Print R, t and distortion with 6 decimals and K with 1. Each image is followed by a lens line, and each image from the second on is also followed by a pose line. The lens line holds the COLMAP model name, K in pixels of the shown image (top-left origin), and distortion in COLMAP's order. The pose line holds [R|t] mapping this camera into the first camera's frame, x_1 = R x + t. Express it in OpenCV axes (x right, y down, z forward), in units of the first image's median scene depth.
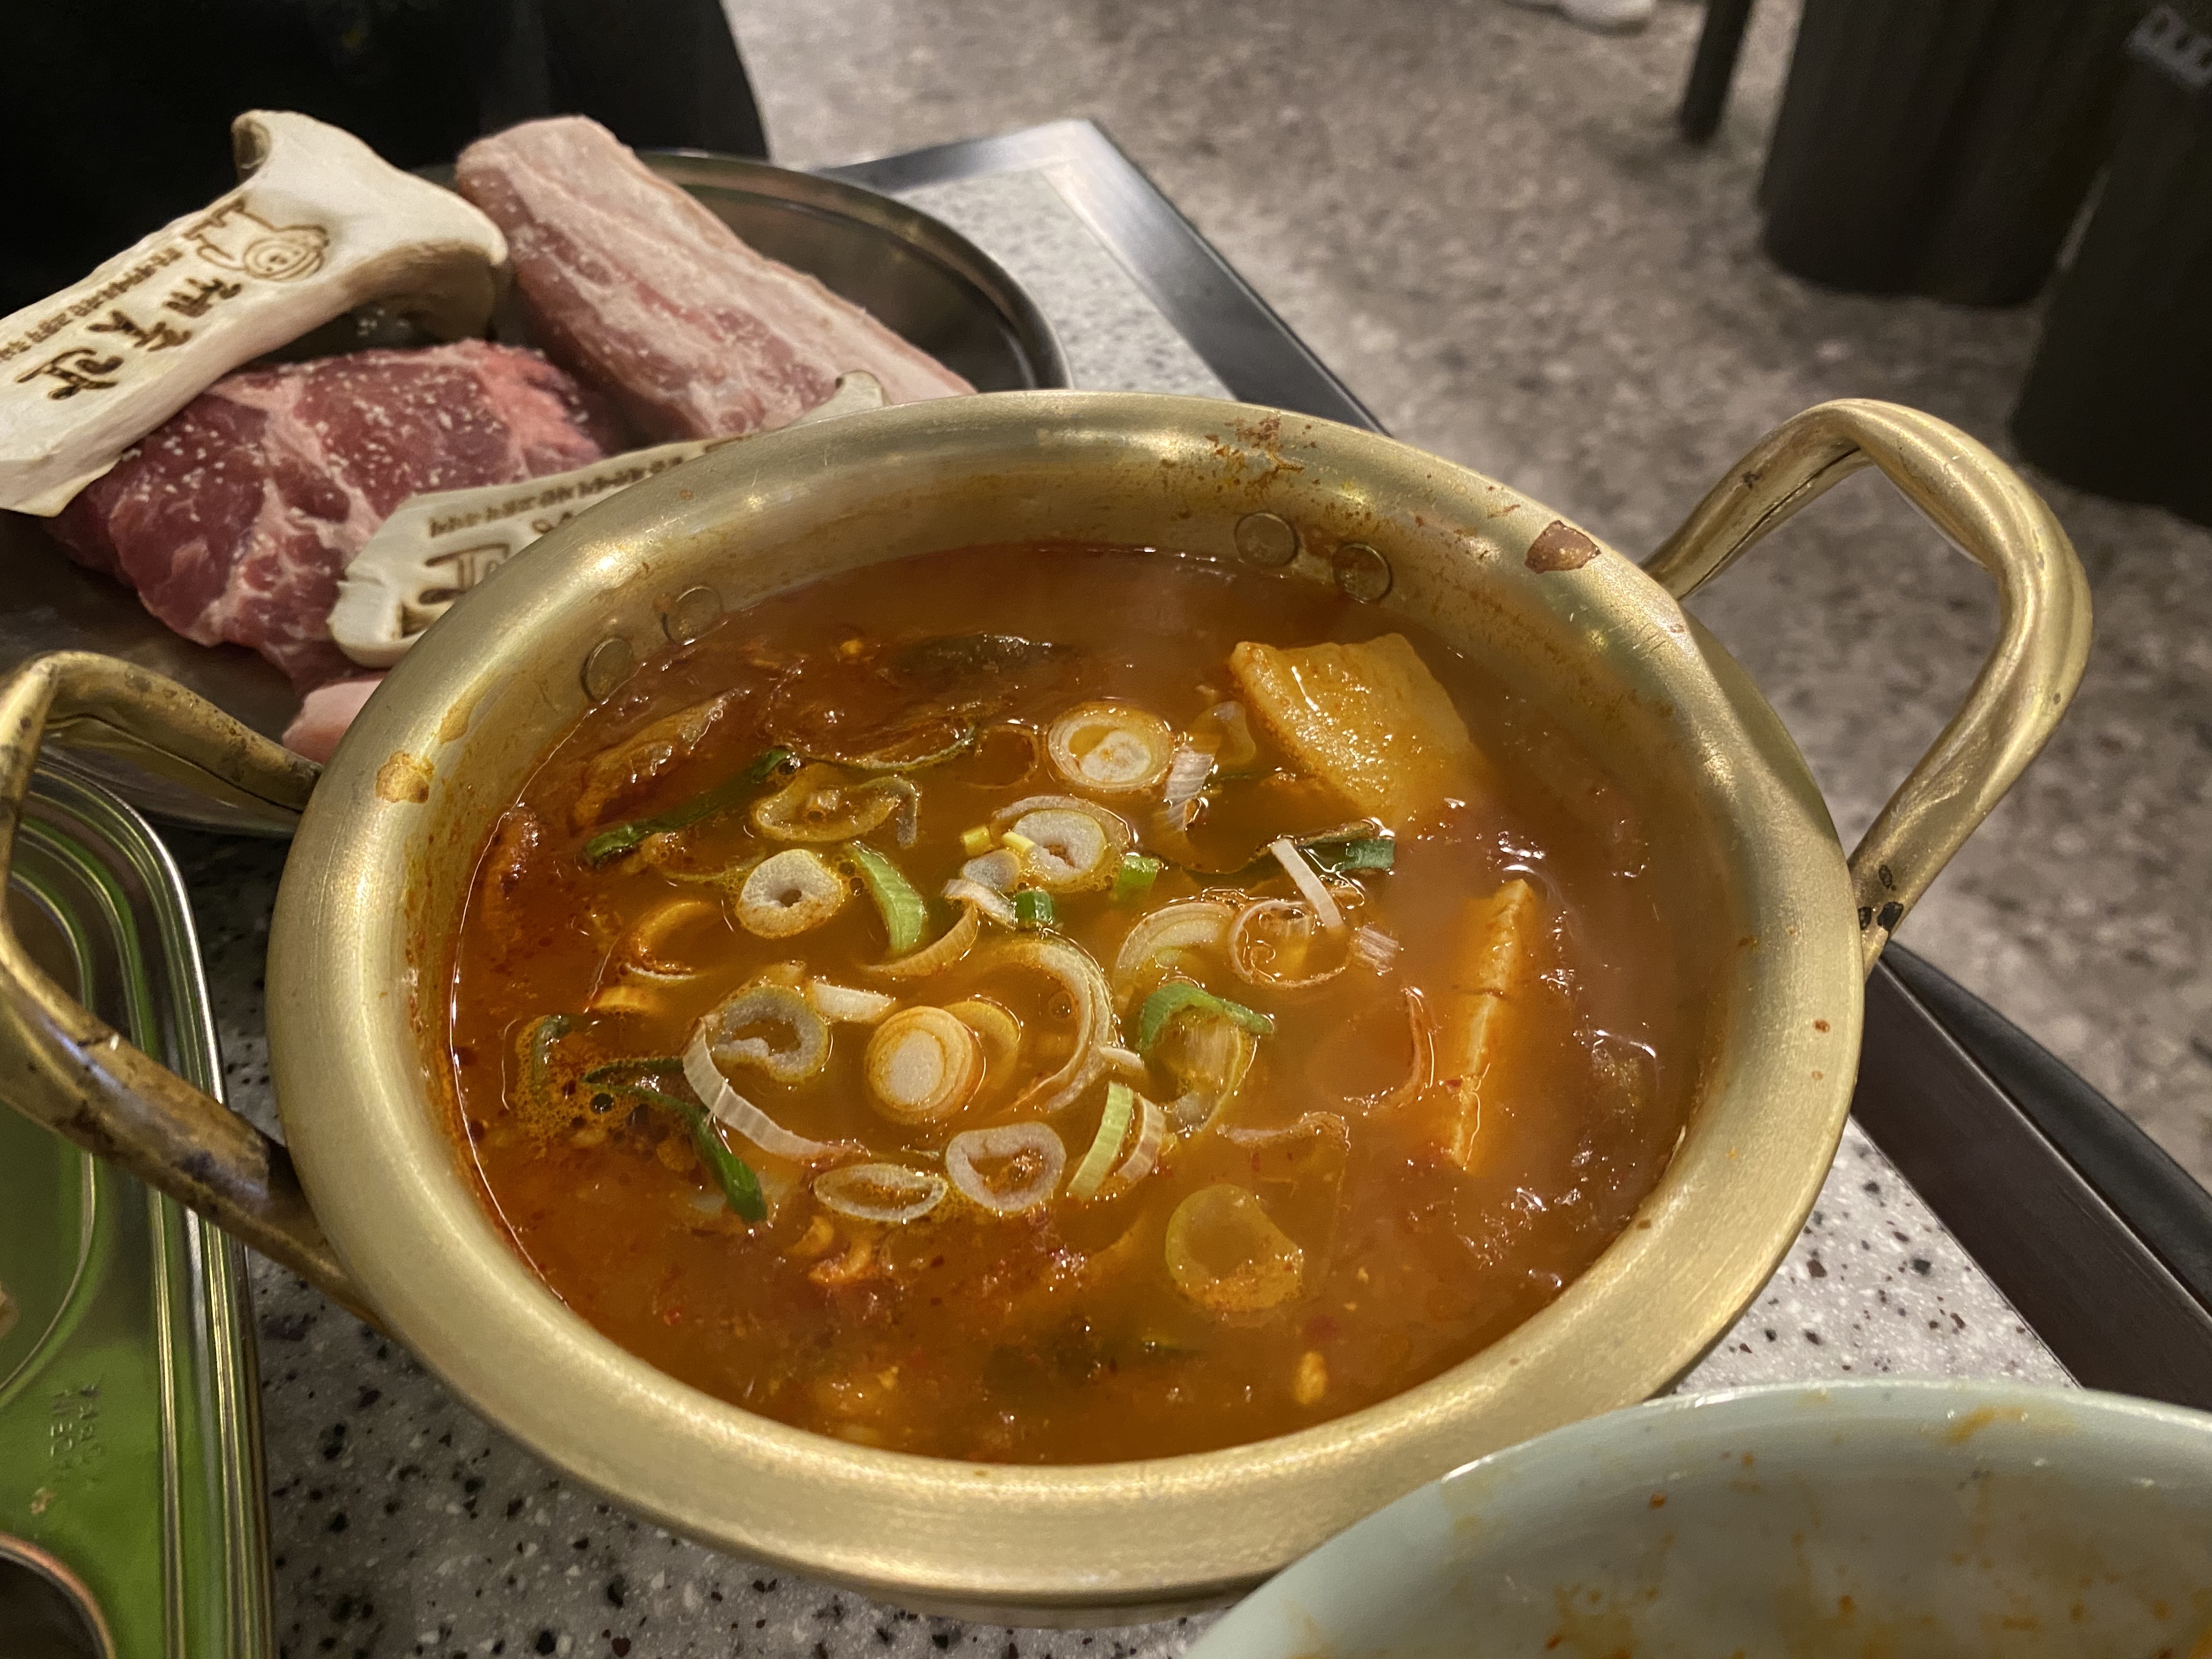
lens RADIAL K [[1687.3, 0, 1097.9], [0, 1687.3, 846.6], [0, 0, 1]] dist [0.031177, -0.056229]
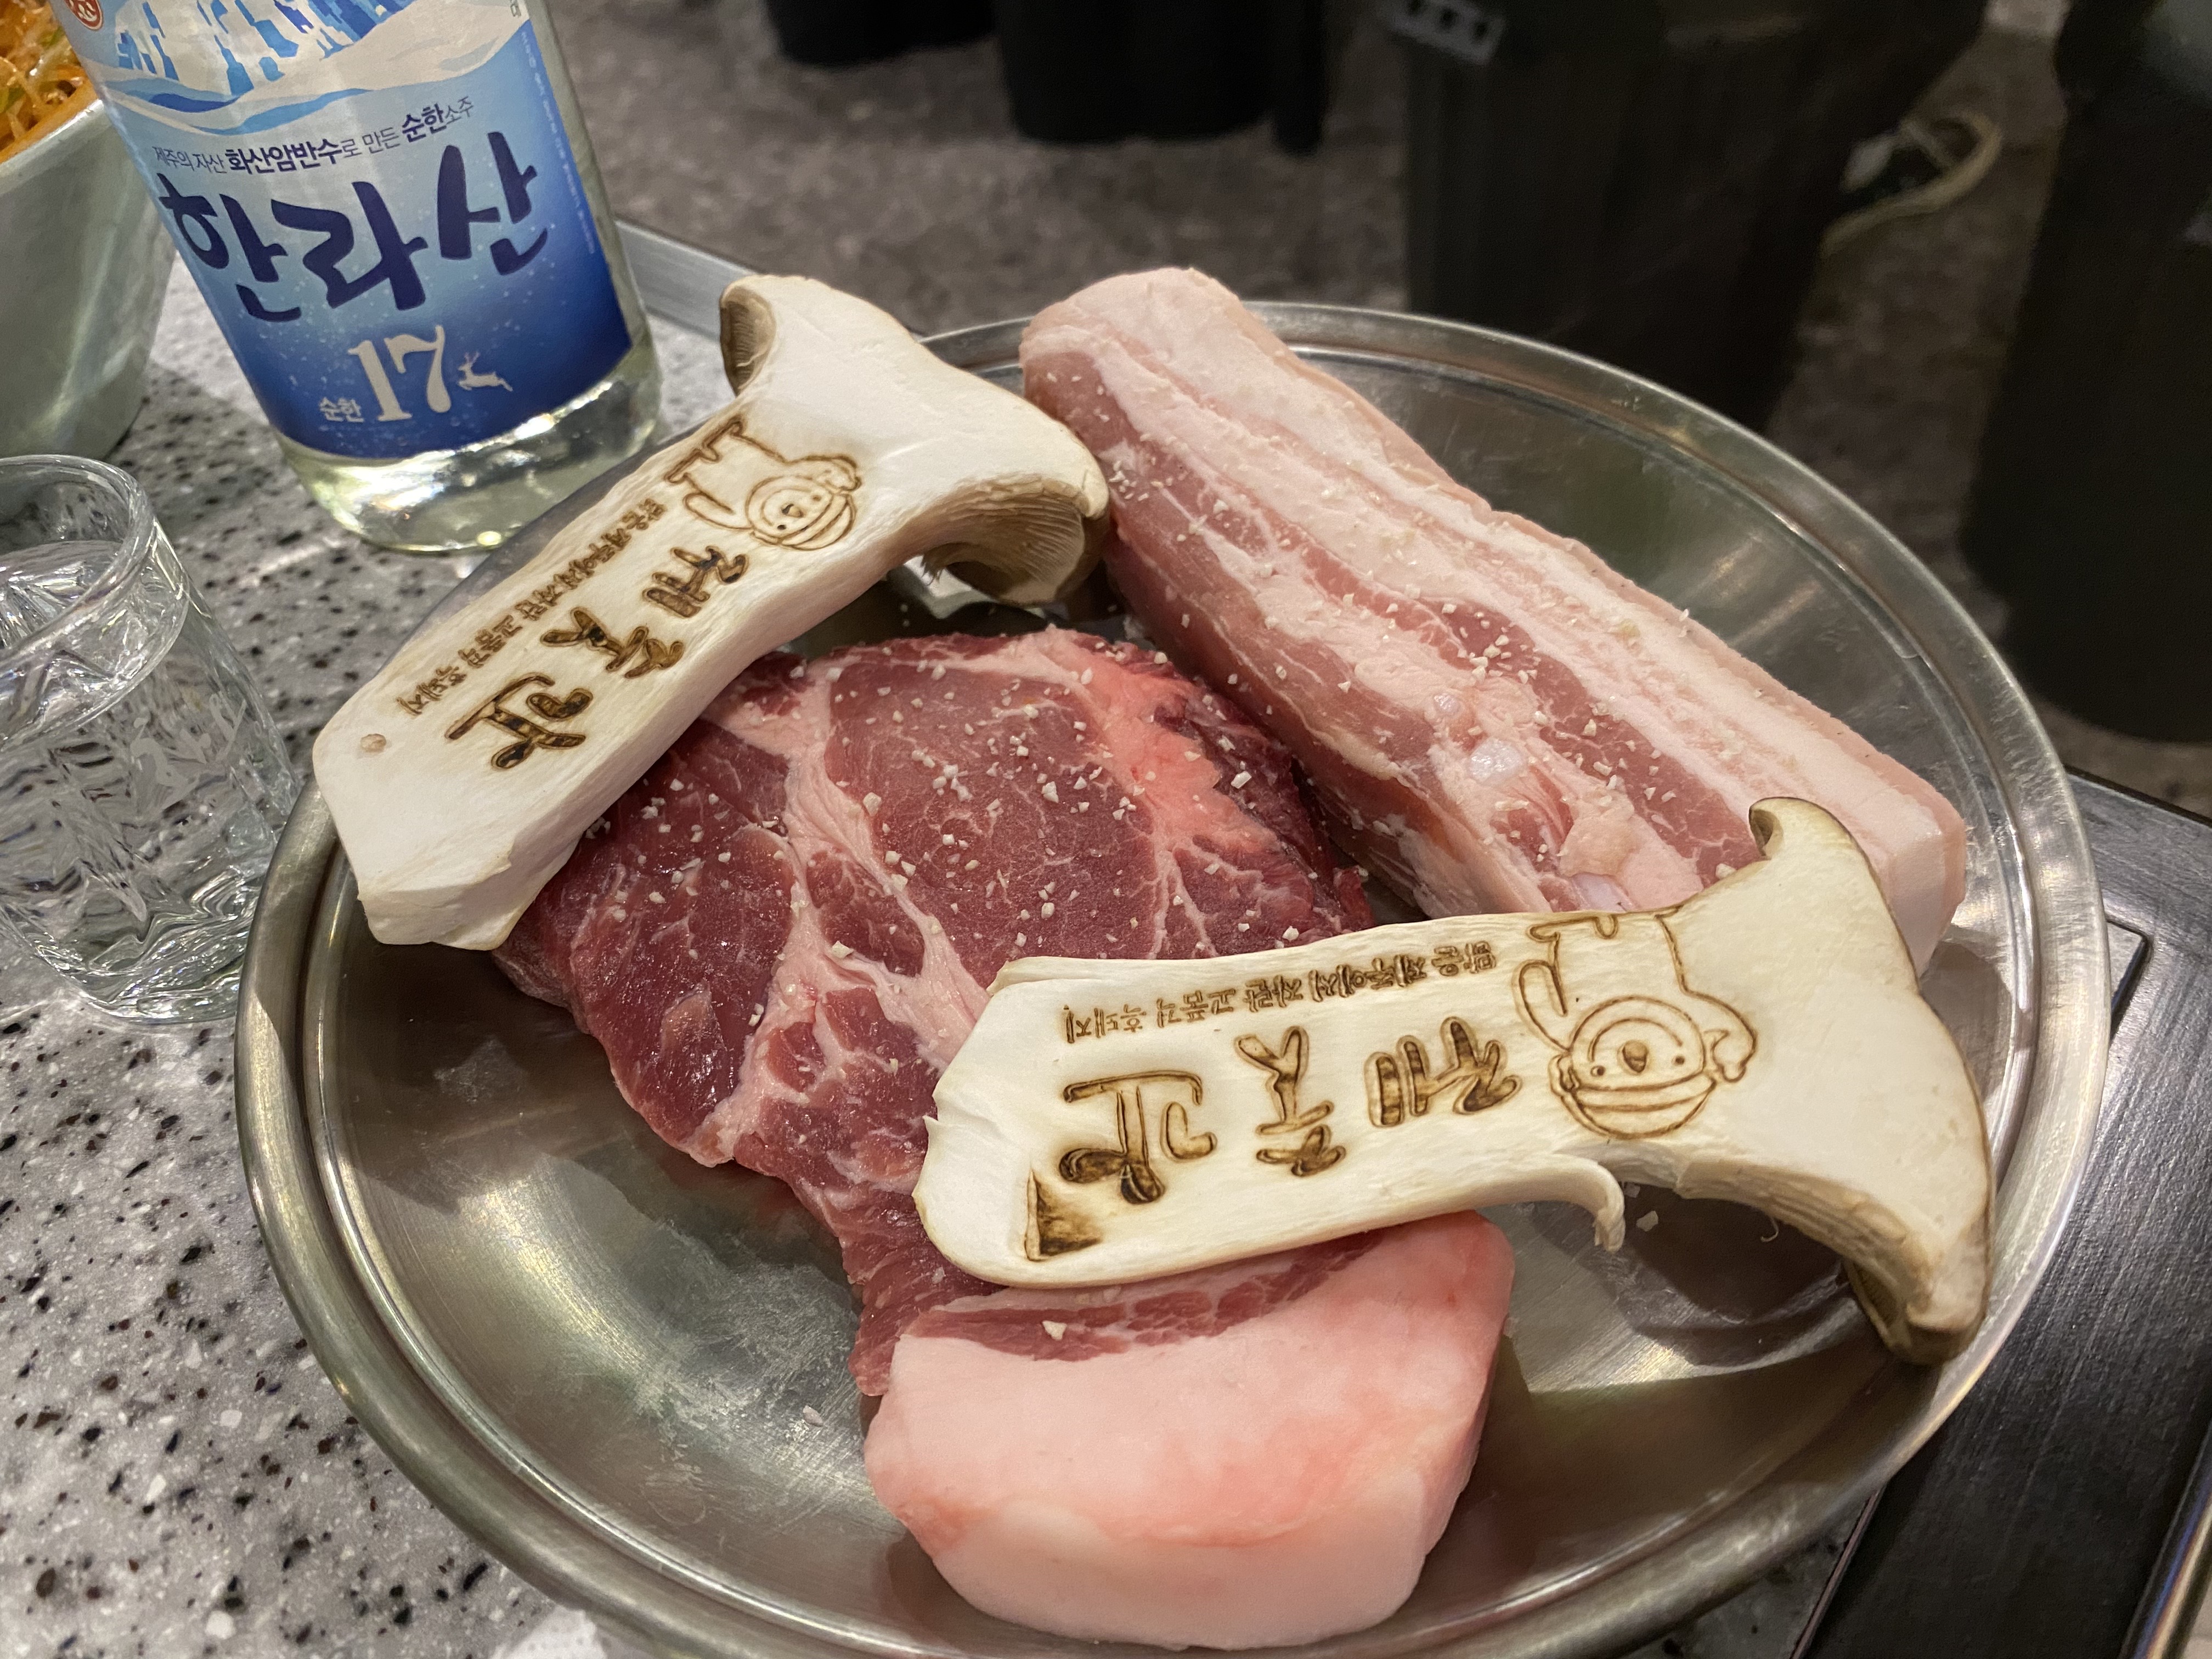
lens RADIAL K [[1687.3, 0, 1104.1], [0, 1687.3, 812.5], [0, 0, 1]] dist [0.031177, -0.056229]
pose [[0.988003, 0.039026, -0.149425, -0.264335], [-0.036996, 0.999182, 0.016344, -0.253401], [0.149941, -0.010620, 0.988638, 0.352929]]
